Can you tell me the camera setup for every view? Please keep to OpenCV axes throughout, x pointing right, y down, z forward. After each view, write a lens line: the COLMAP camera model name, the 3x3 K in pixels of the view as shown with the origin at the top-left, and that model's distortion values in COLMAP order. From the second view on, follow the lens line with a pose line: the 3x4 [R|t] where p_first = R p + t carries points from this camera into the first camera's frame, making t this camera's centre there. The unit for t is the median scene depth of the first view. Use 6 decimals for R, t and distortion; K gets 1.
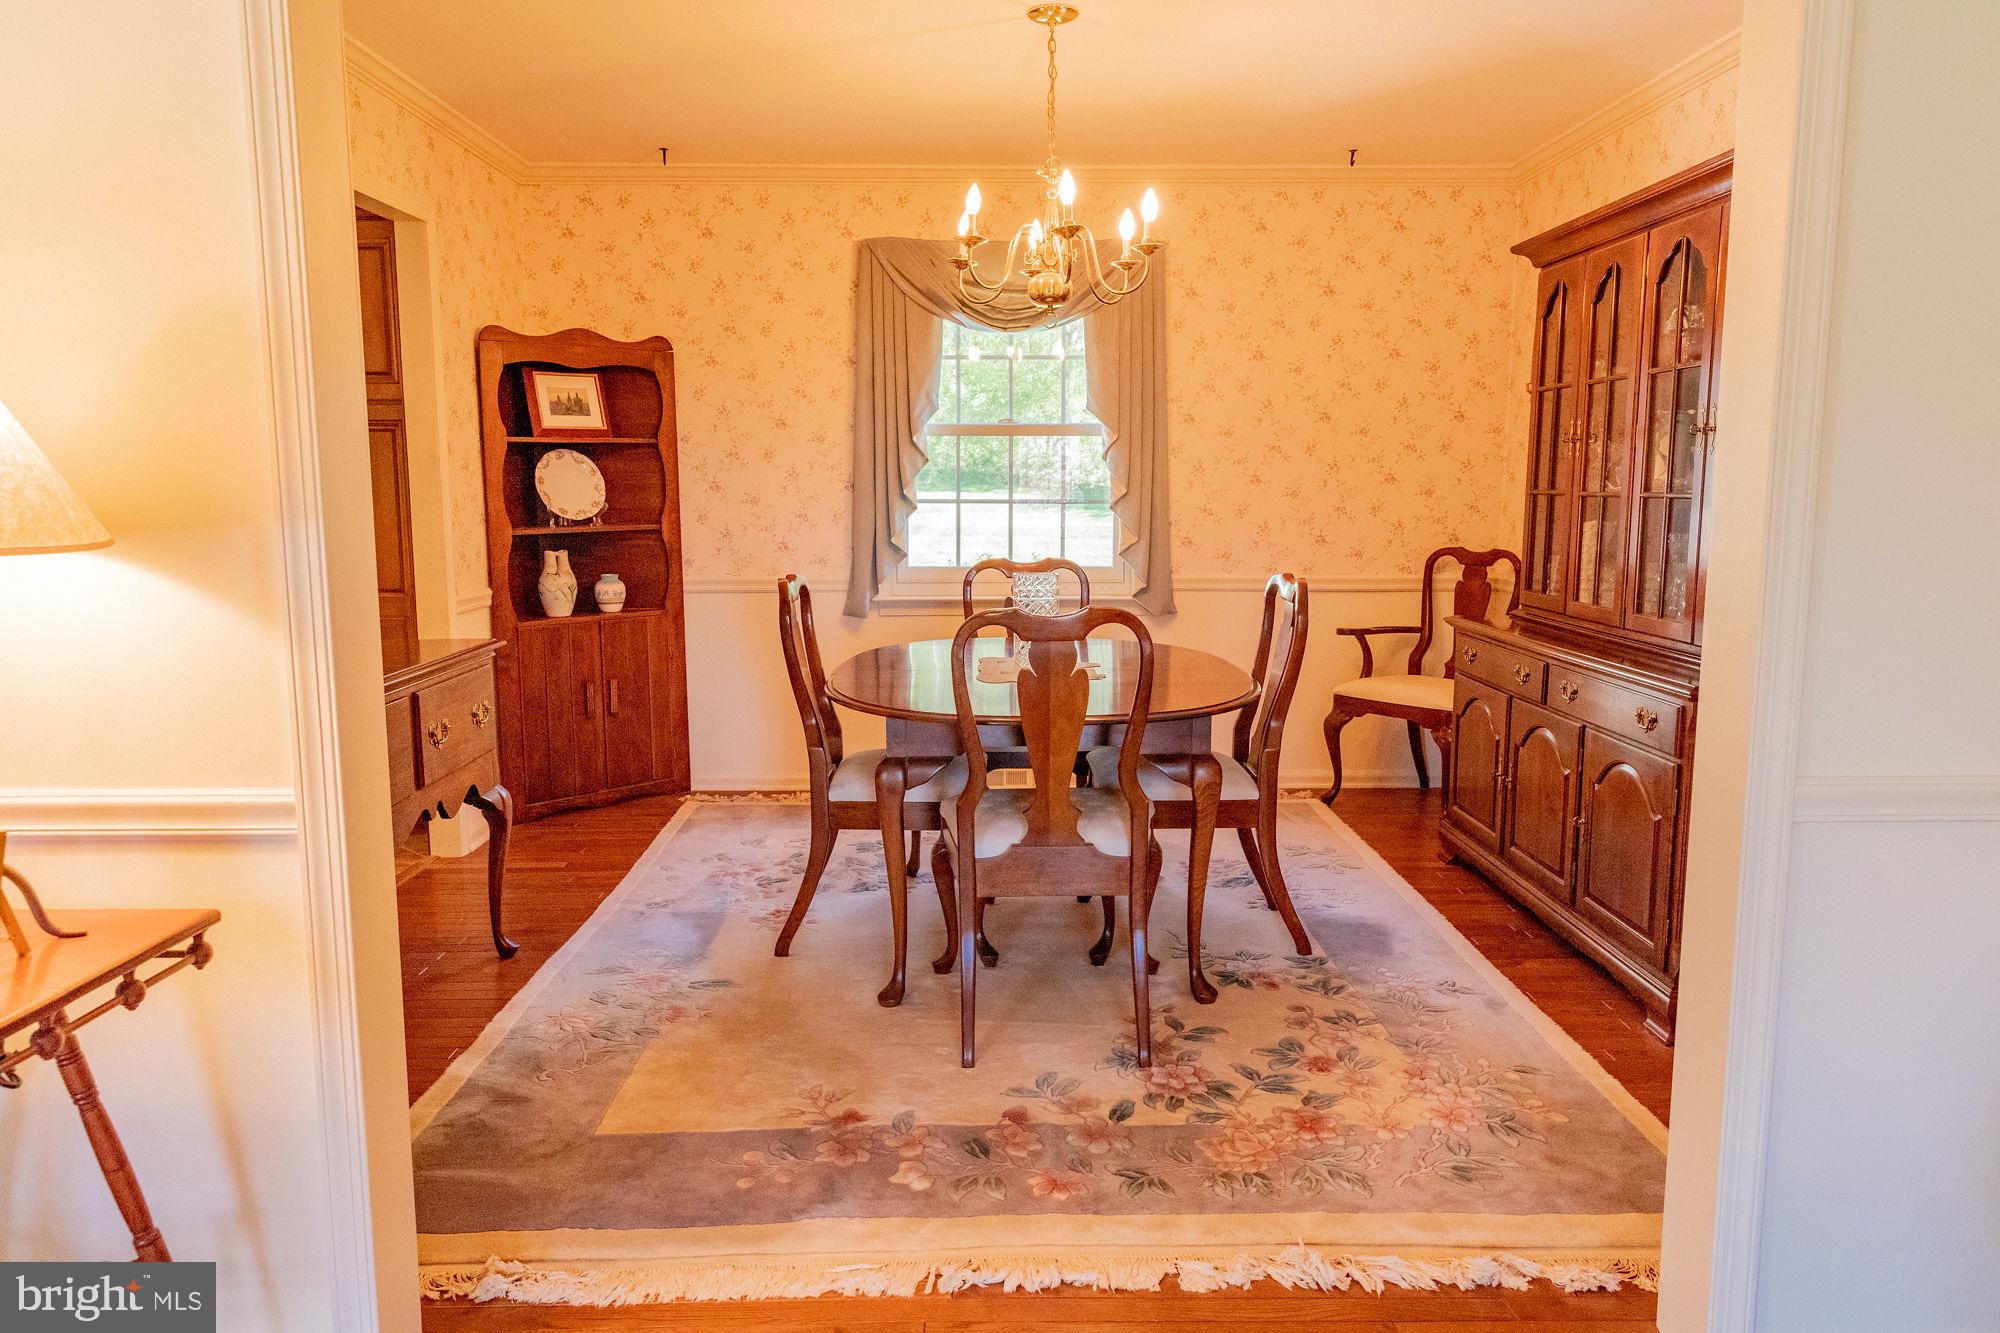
lens RADIAL K [[1343.3, 0, 994.8], [0, 1343.3, 667.3], [0, 0, 1]] dist [0.015516, -0.002080]
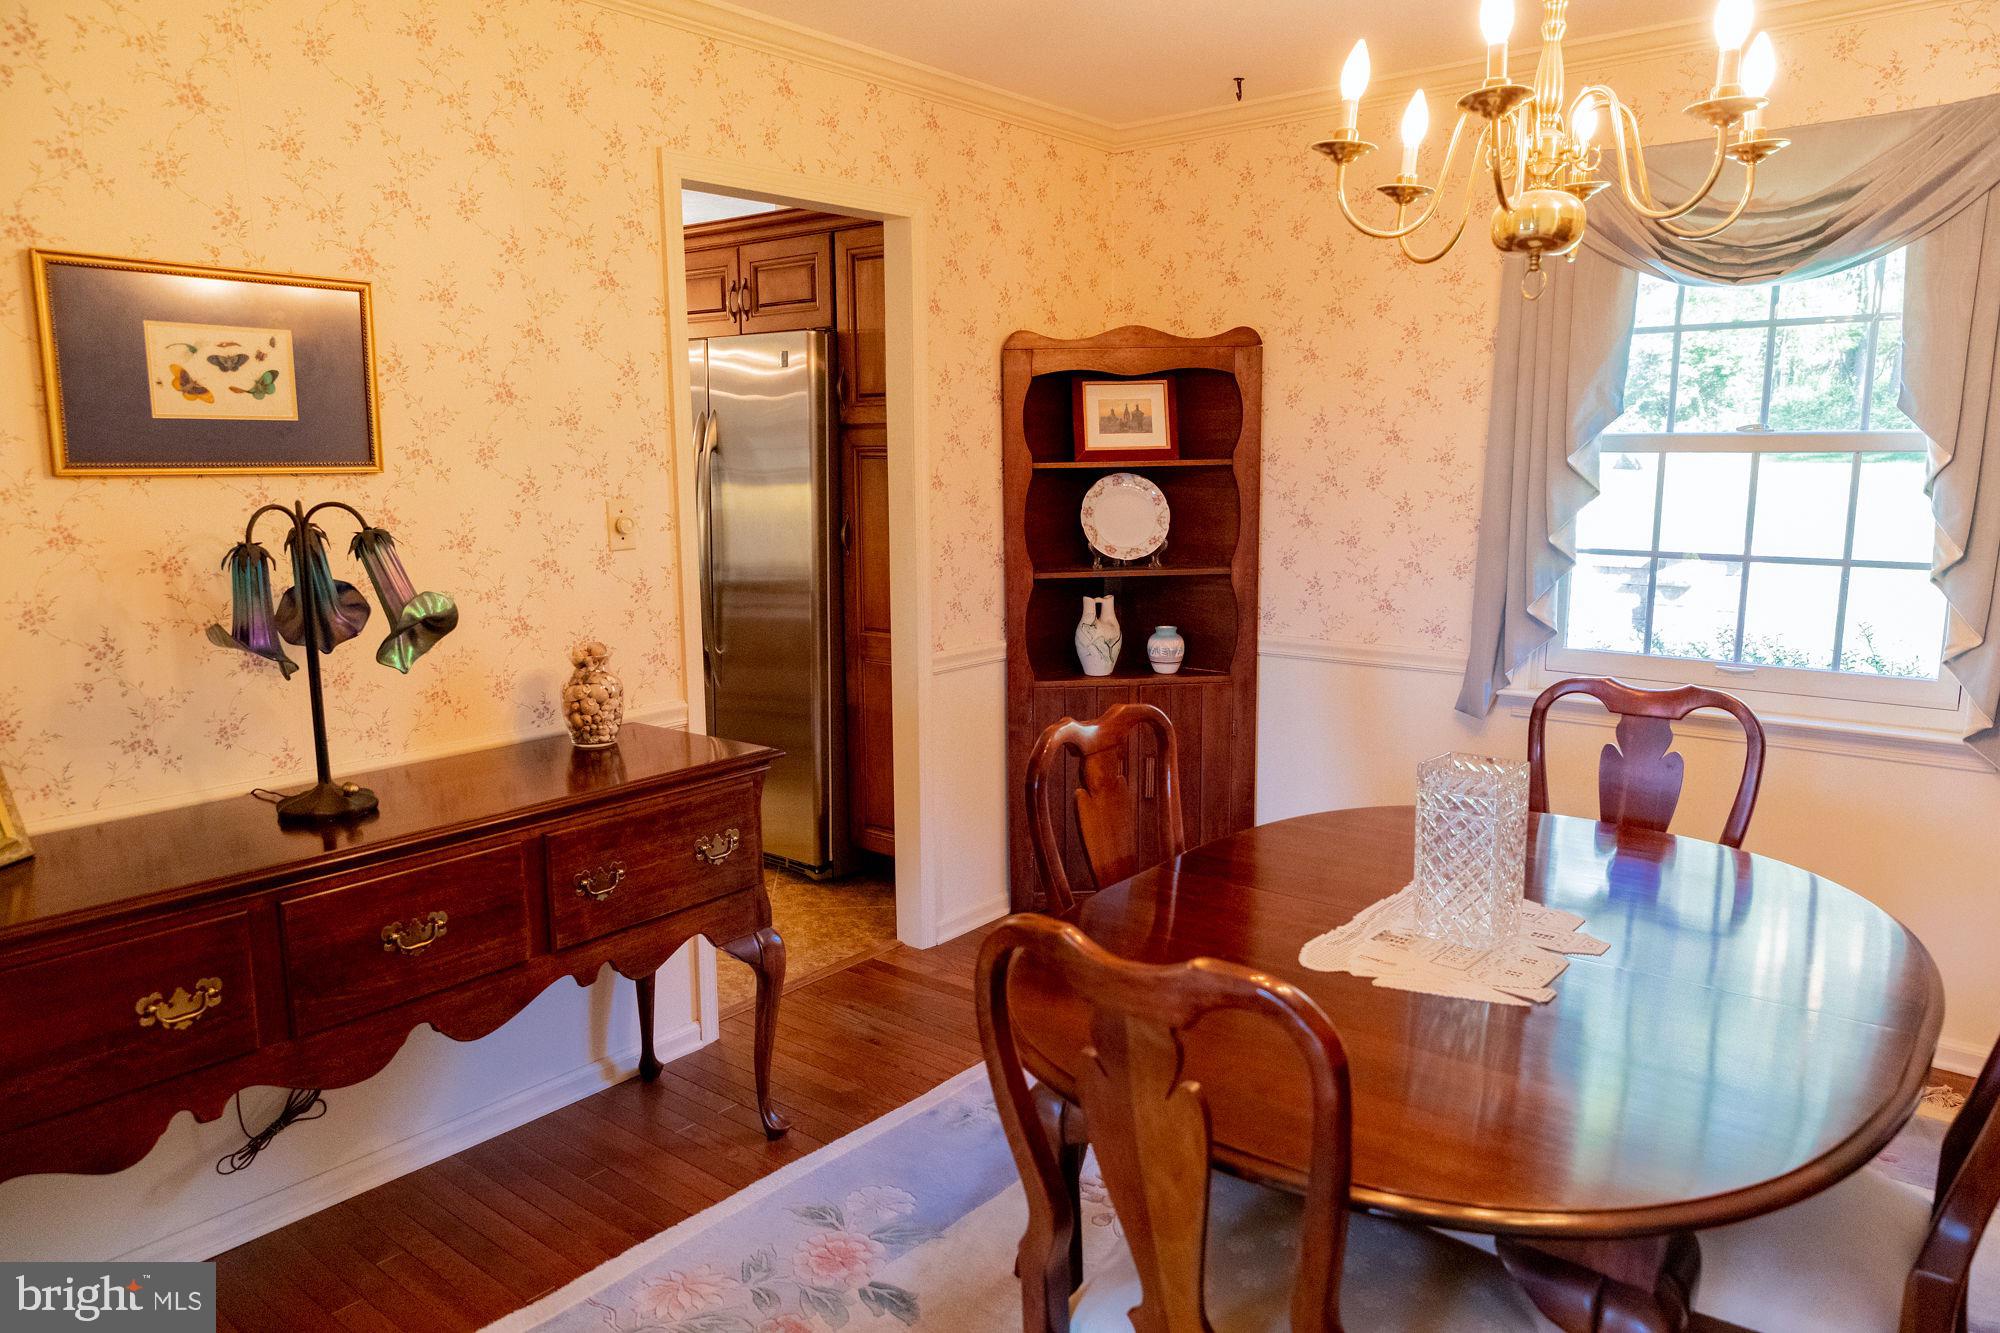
lens RADIAL K [[1343.3, 0, 994.8], [0, 1343.3, 667.3], [0, 0, 1]] dist [0.015516, -0.002080]
pose [[0.768606, 0.099463, -0.631943, 0.149905], [-0.083858, 0.994980, 0.054610, -0.081602], [0.634202, 0.011020, 0.773089, 0.313549]]
